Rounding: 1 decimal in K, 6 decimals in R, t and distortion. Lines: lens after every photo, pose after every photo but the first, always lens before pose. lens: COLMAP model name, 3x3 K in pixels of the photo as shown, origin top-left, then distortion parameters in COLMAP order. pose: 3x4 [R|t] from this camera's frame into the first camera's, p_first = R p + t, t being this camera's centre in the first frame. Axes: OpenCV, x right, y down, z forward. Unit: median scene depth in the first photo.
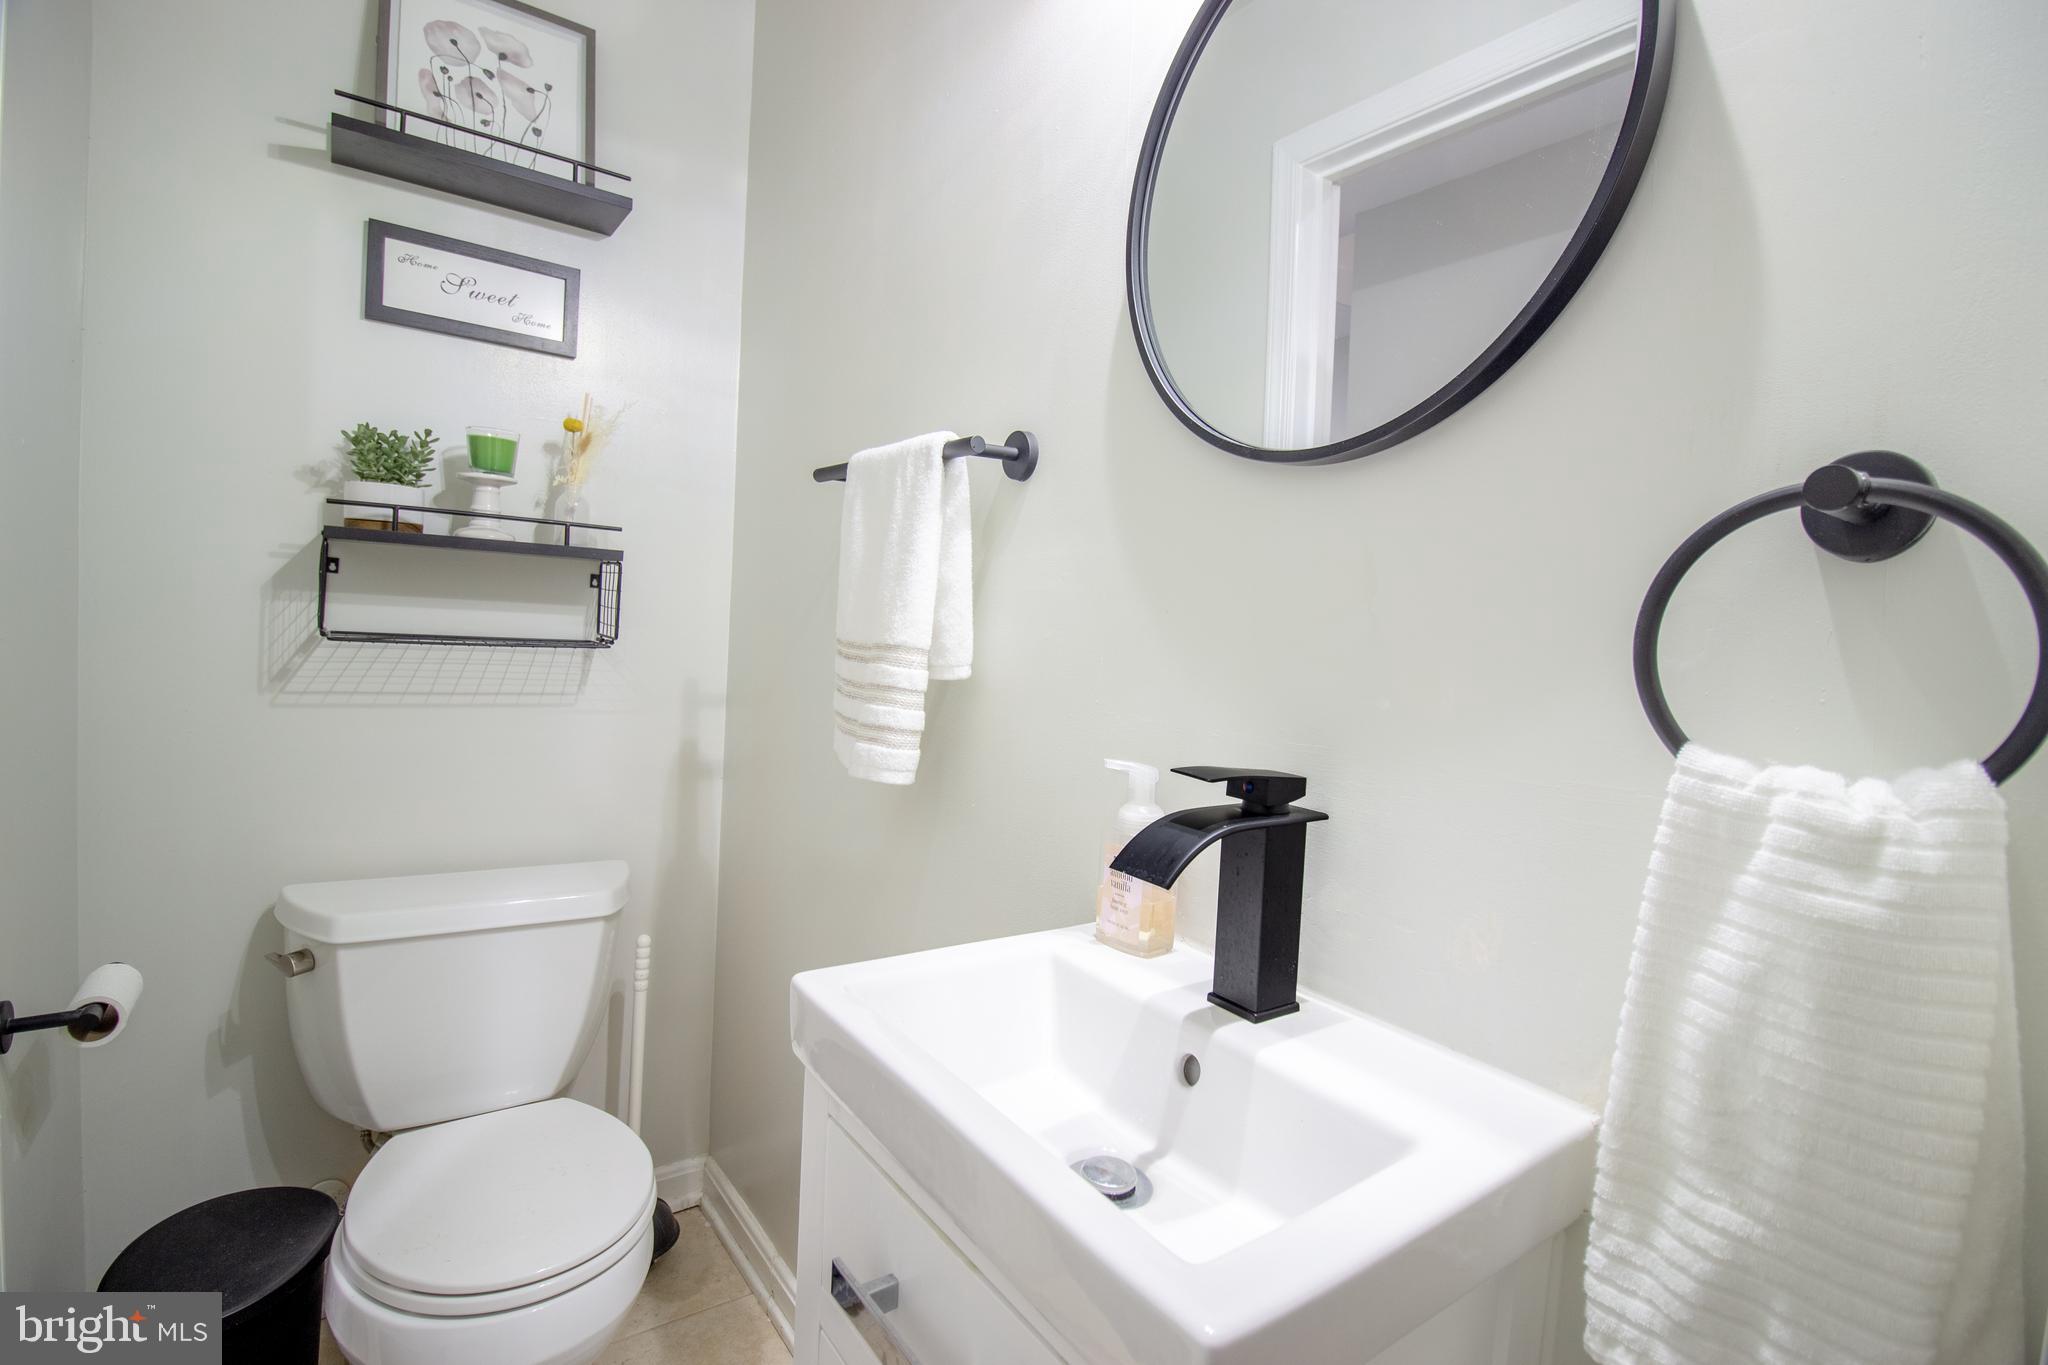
lens RADIAL K [[918.3, 0, 1024.0], [0, 918.3, 682.5], [0, 0, 1]] dist [-0.029512, -0.000112]
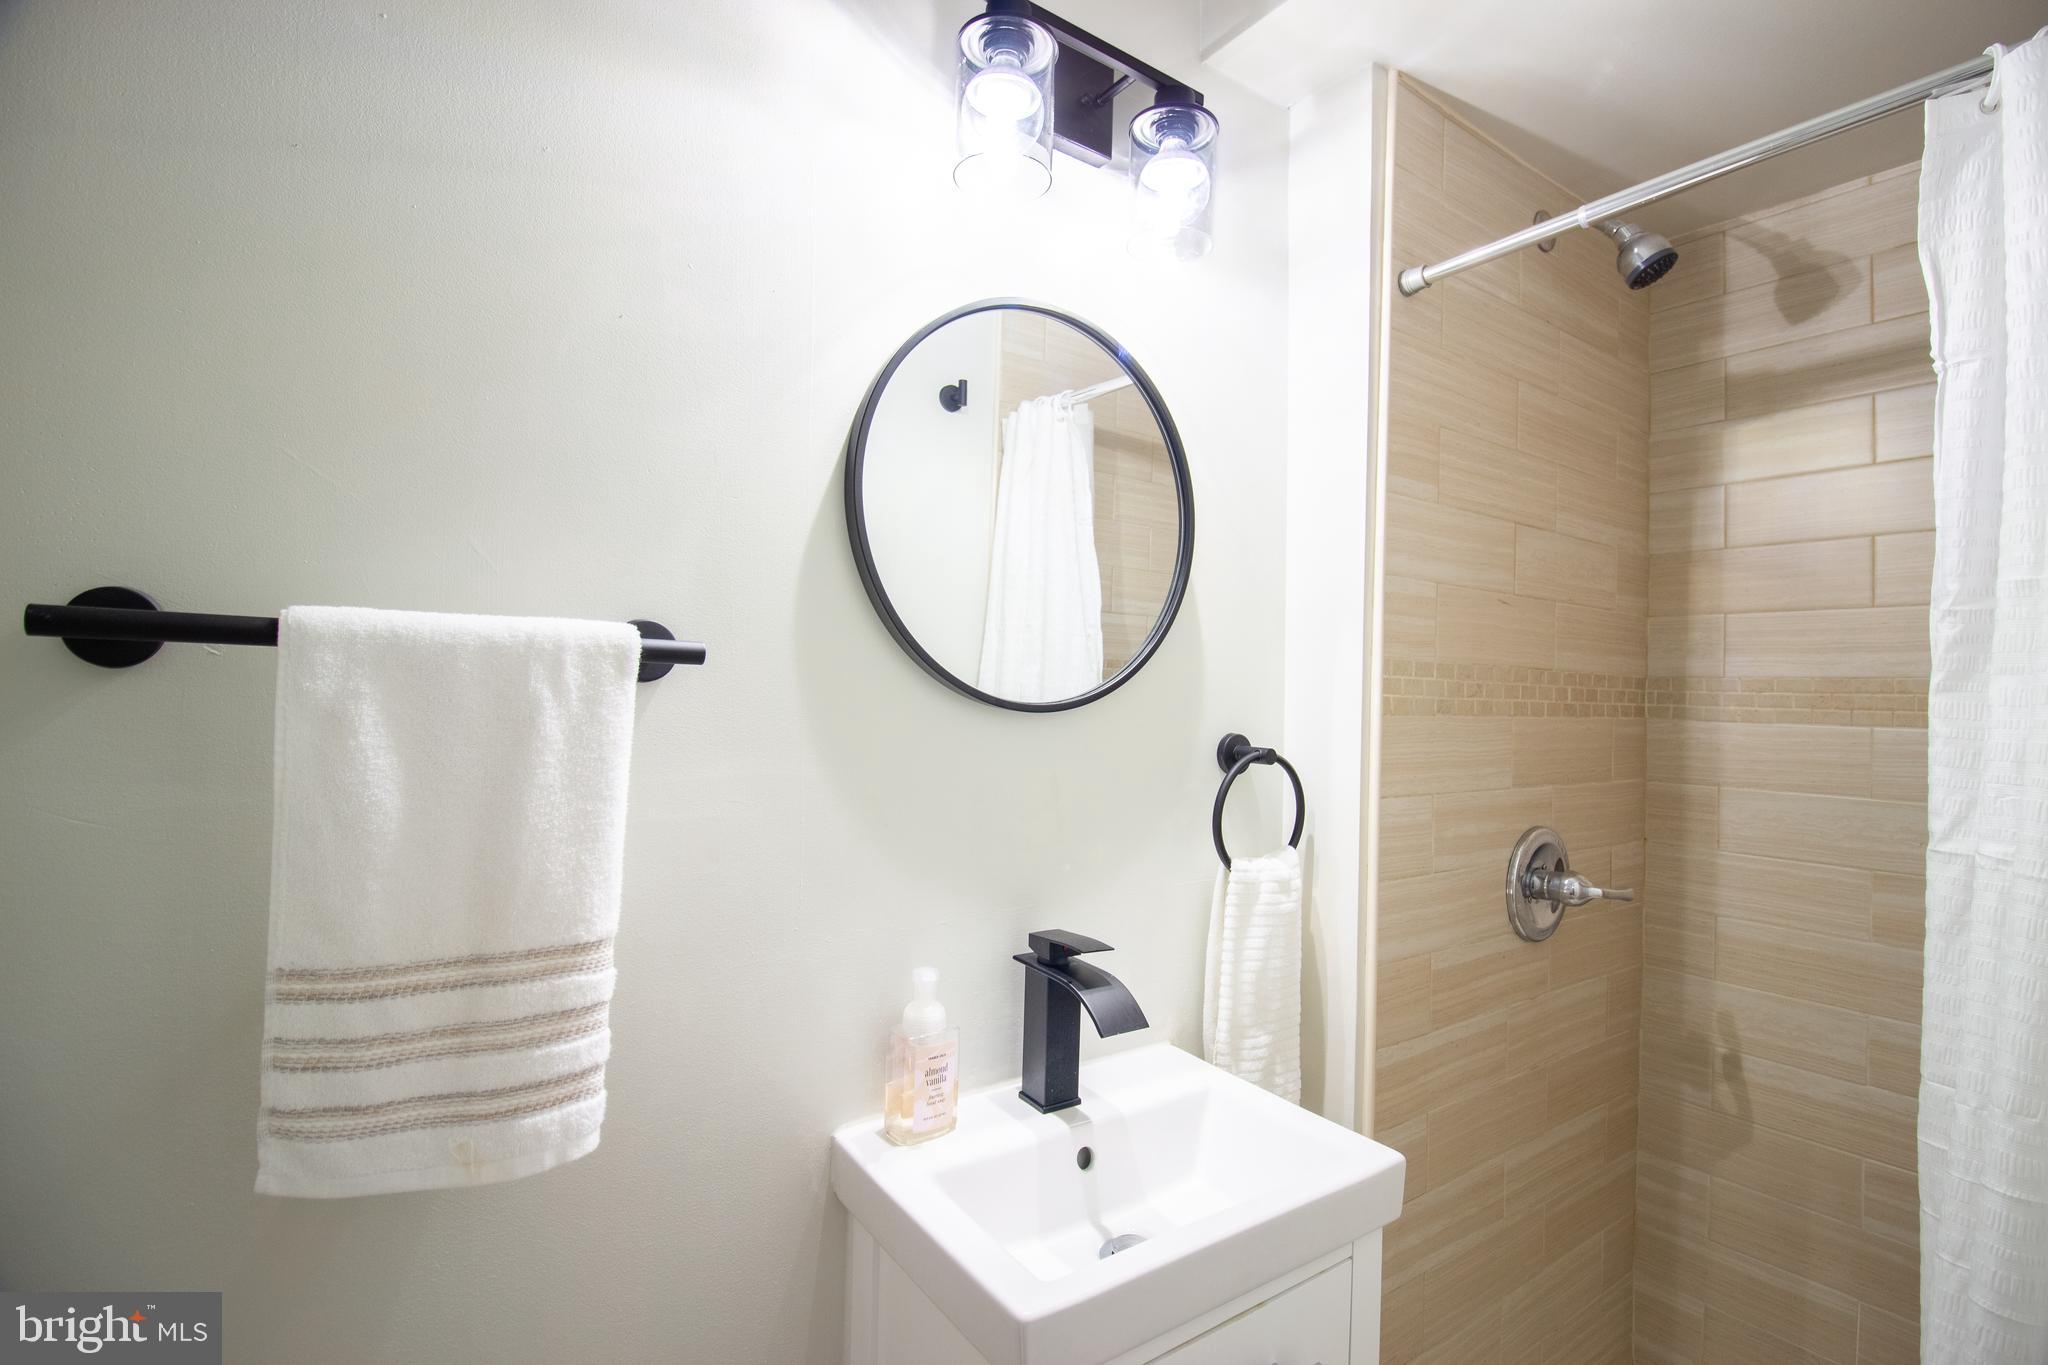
lens RADIAL K [[974.3, 0, 1024.0], [0, 974.3, 682.5], [0, 0, 1]] dist [0.001787, 0.000092]
pose [[0.023740, -0.053046, 0.998310, -1.254978], [0.041564, 0.997780, 0.052030, -0.380965], [-0.998854, 0.040259, 0.025892, 1.003989]]
